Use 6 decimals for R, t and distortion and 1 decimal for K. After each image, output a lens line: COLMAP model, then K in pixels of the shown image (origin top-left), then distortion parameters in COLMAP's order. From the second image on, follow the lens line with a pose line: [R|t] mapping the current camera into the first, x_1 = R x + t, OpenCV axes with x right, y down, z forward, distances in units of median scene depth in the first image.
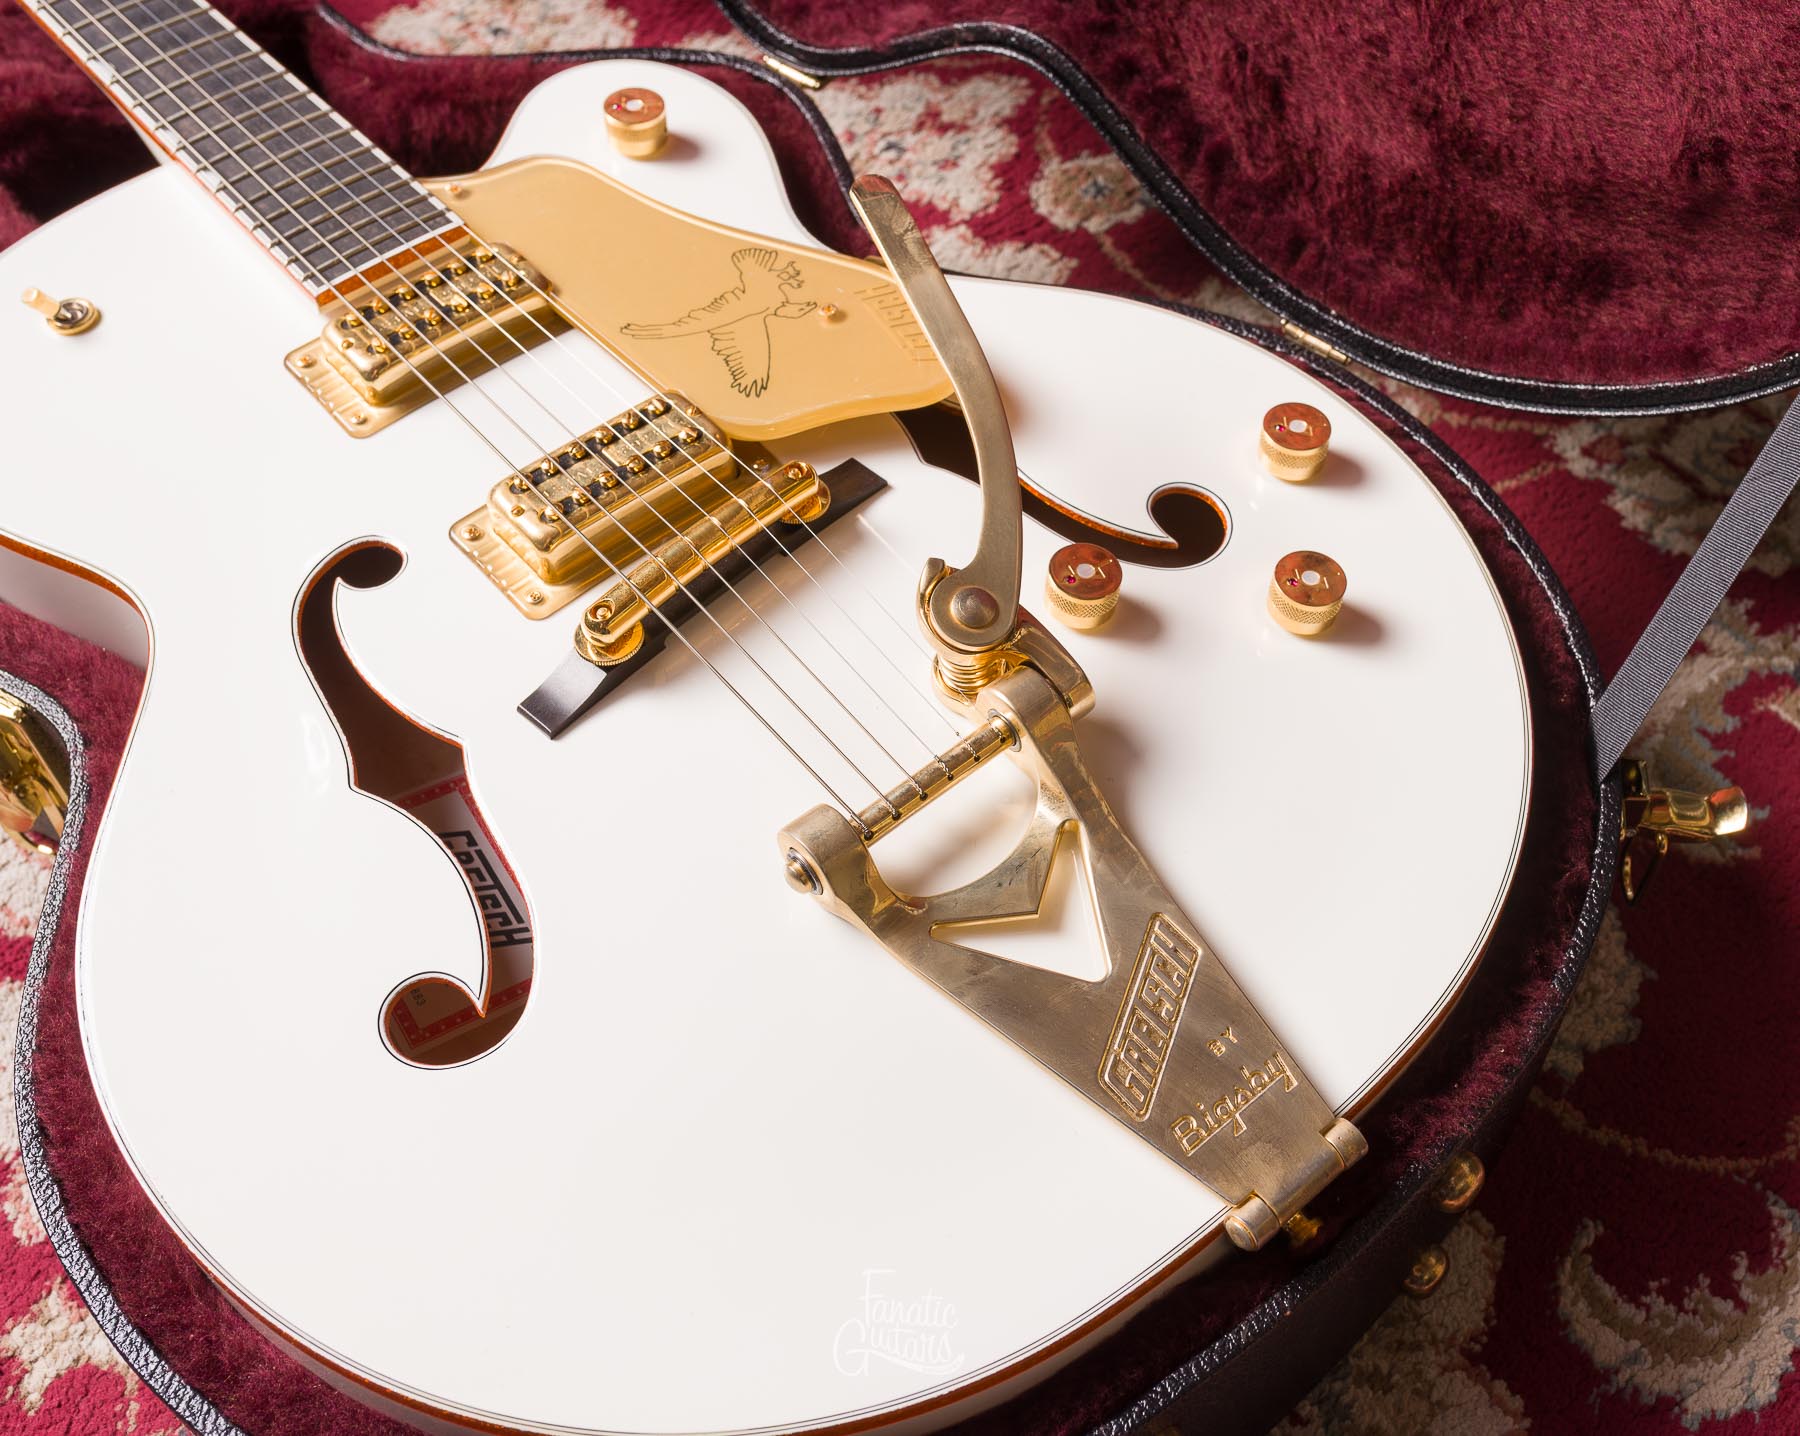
lens RADIAL K [[2080.4, 0, 1076.9], [0, 2080.4, 721.7], [0, 0, 1]] dist [-0.002628, 0.007335]
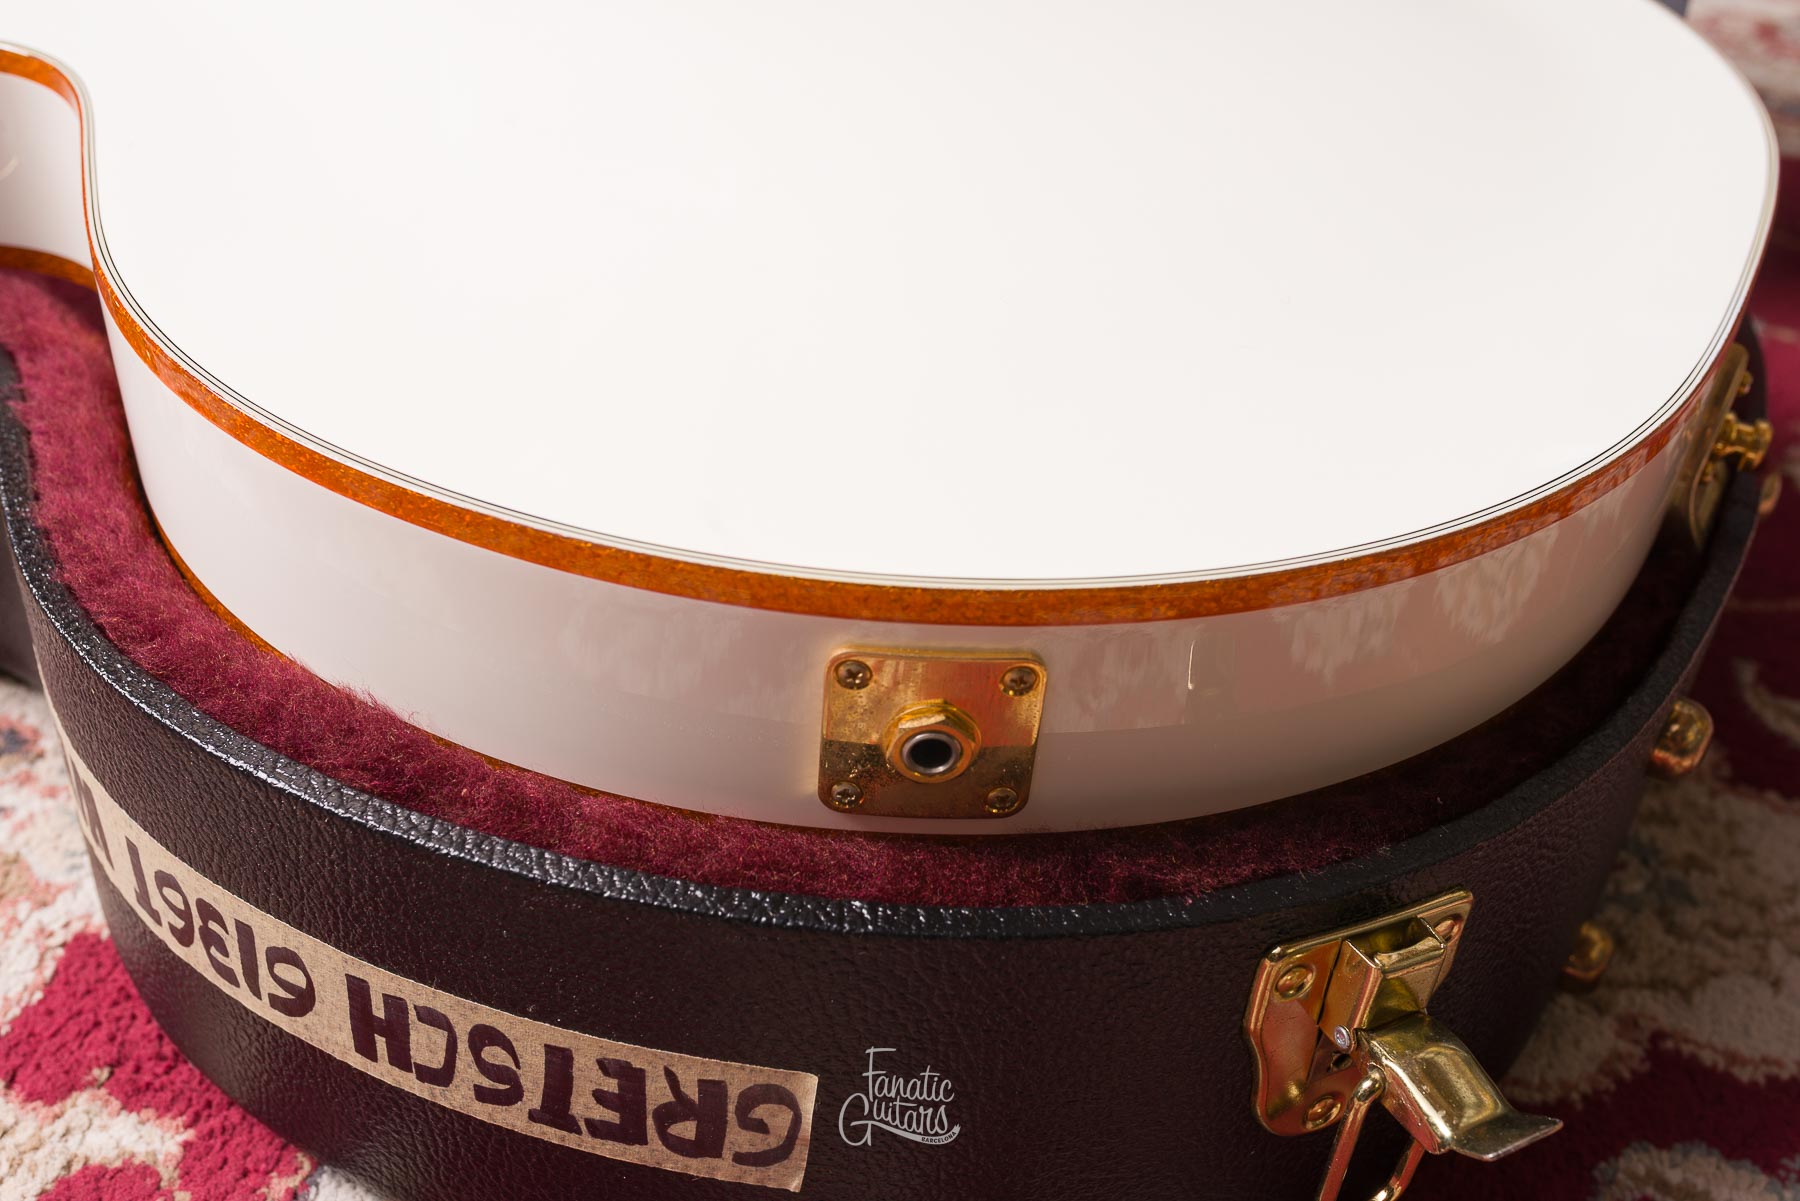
lens RADIAL K [[1795.8, 0, 899.8], [0, 1795.8, 600.5], [0, 0, 1]] dist [0.000616, -0.001359]
pose [[0.936157, -0.150032, 0.317963, -0.364726], [0.235294, 0.939347, -0.249529, 0.322691], [-0.261240, 0.308413, 0.914678, 0.331505]]
